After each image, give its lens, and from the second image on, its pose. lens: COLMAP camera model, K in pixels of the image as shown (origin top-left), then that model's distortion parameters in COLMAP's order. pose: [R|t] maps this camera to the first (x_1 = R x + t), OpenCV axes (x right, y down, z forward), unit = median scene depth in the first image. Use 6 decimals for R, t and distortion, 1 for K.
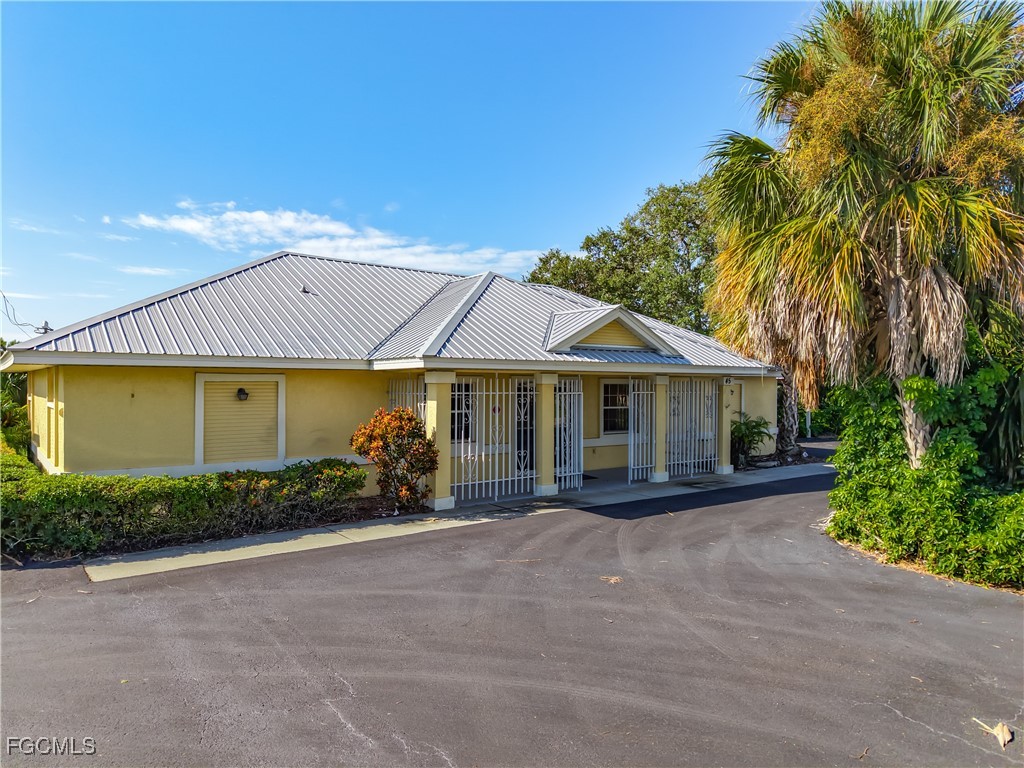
lens RADIAL K [[686.1, 0, 524.6], [0, 686.1, 382.2], [0, 0, 1]] dist [0.005456, -0.003420]
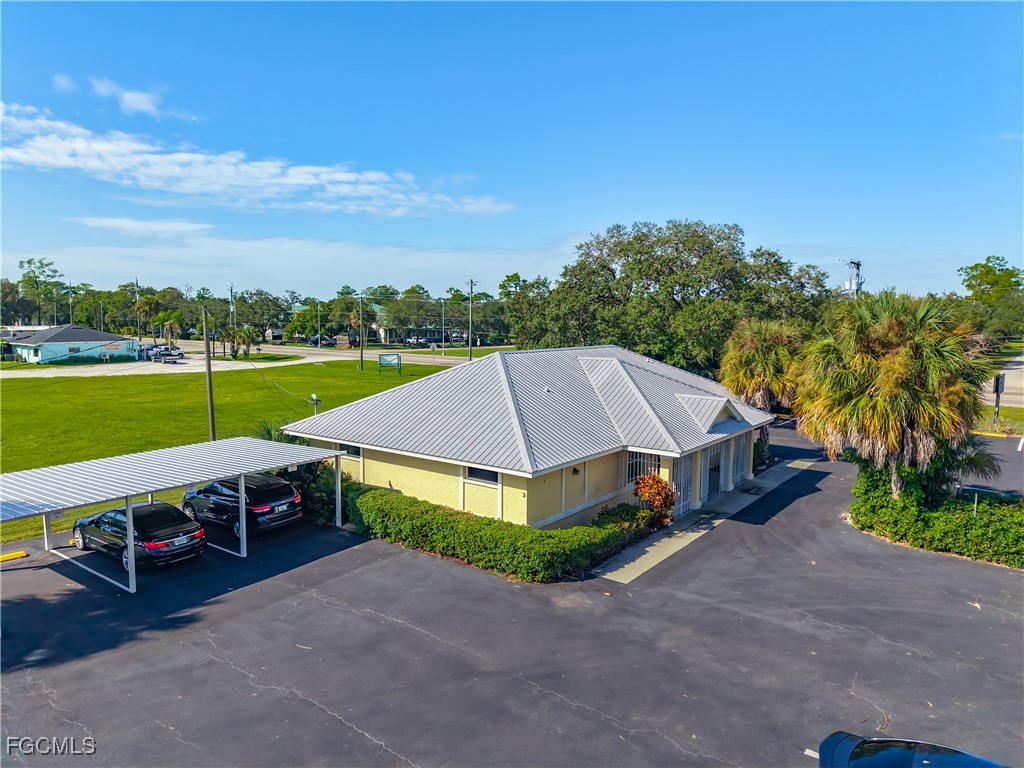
lens RADIAL K [[682.6, 0, 505.3], [0, 682.6, 386.2], [0, 0, 1]] dist [0.015477, -0.016674]
pose [[0.967007, -0.023280, 0.253683, -1.403206], [-0.006500, 0.993237, 0.115924, -0.560808], [-0.254666, -0.113748, 0.960316, -0.915356]]
